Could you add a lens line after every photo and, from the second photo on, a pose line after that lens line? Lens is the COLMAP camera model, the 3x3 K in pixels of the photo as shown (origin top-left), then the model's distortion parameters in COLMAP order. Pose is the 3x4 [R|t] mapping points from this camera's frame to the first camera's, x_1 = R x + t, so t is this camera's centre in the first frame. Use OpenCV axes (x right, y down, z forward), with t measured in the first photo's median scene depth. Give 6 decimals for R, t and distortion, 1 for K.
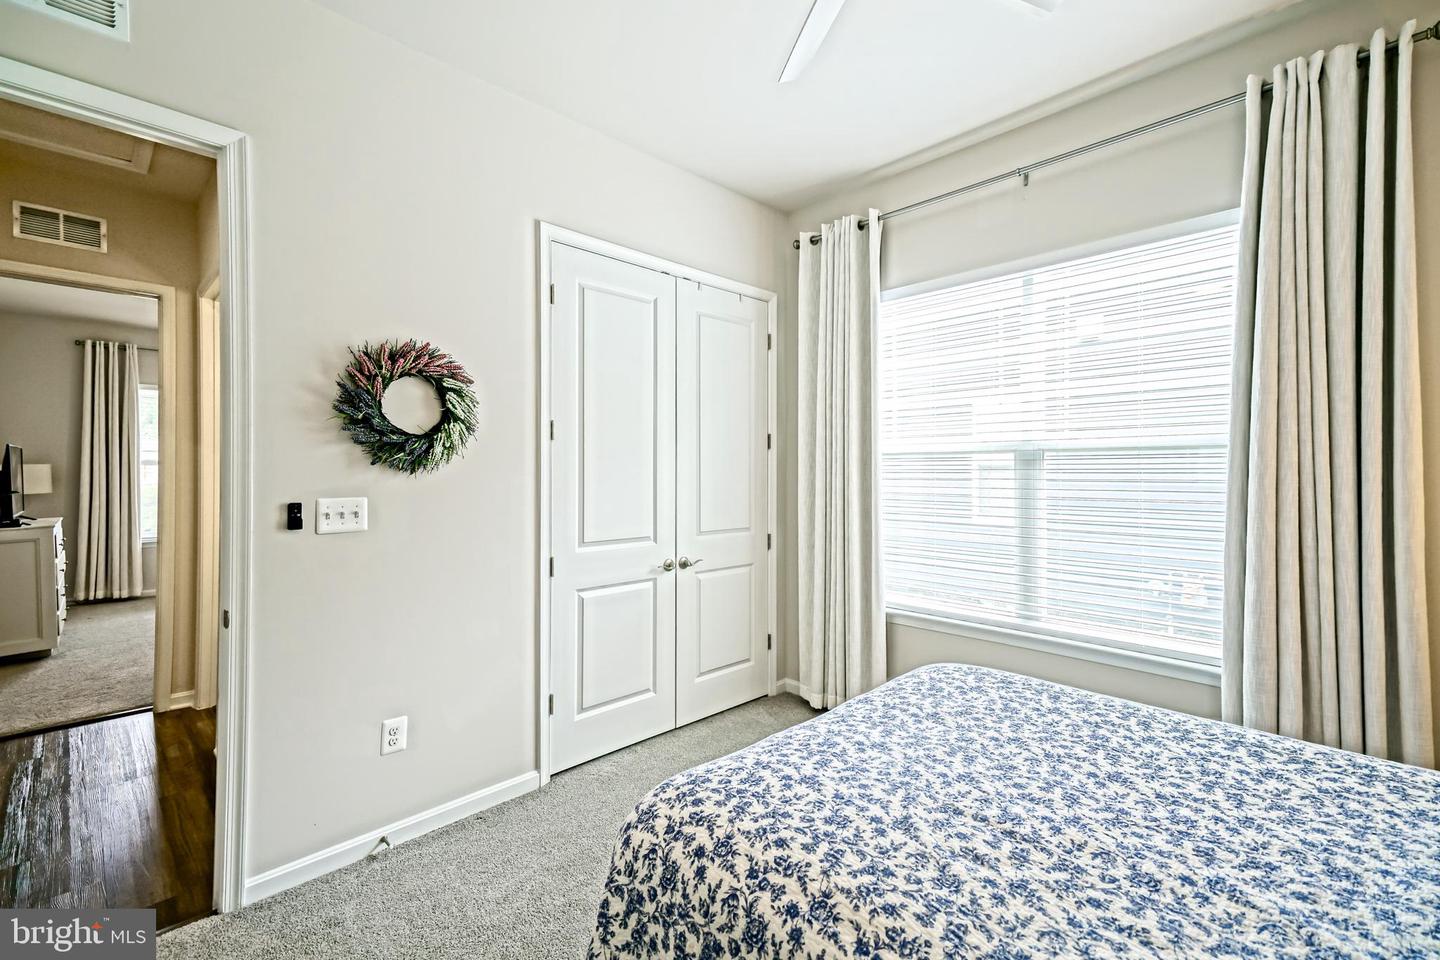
lens RADIAL K [[645.2, 0, 720.2], [0, 645.2, 473.2], [0, 0, 1]] dist [0.045158, -0.006112]
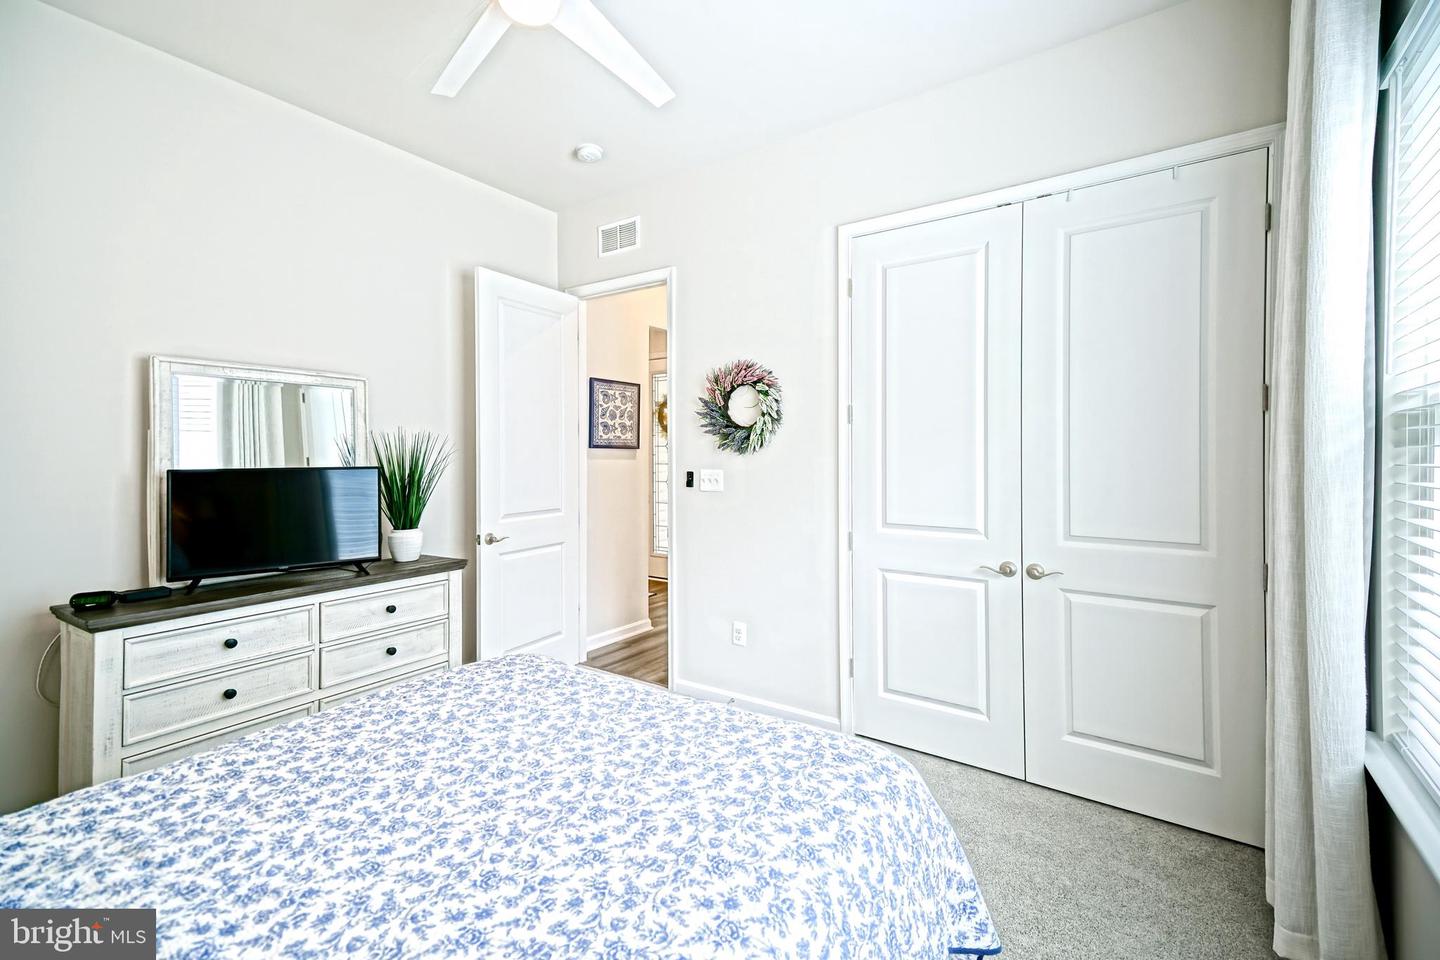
lens RADIAL K [[645.2, 0, 706.8], [0, 645.2, 458.6], [0, 0, 1]] dist [0.045158, -0.006112]
pose [[0.166624, 0.006255, -0.986001, 0.902671], [-0.001077, 0.999980, 0.006162, 0.001381], [0.986020, 0.000035, 0.166628, 0.687436]]
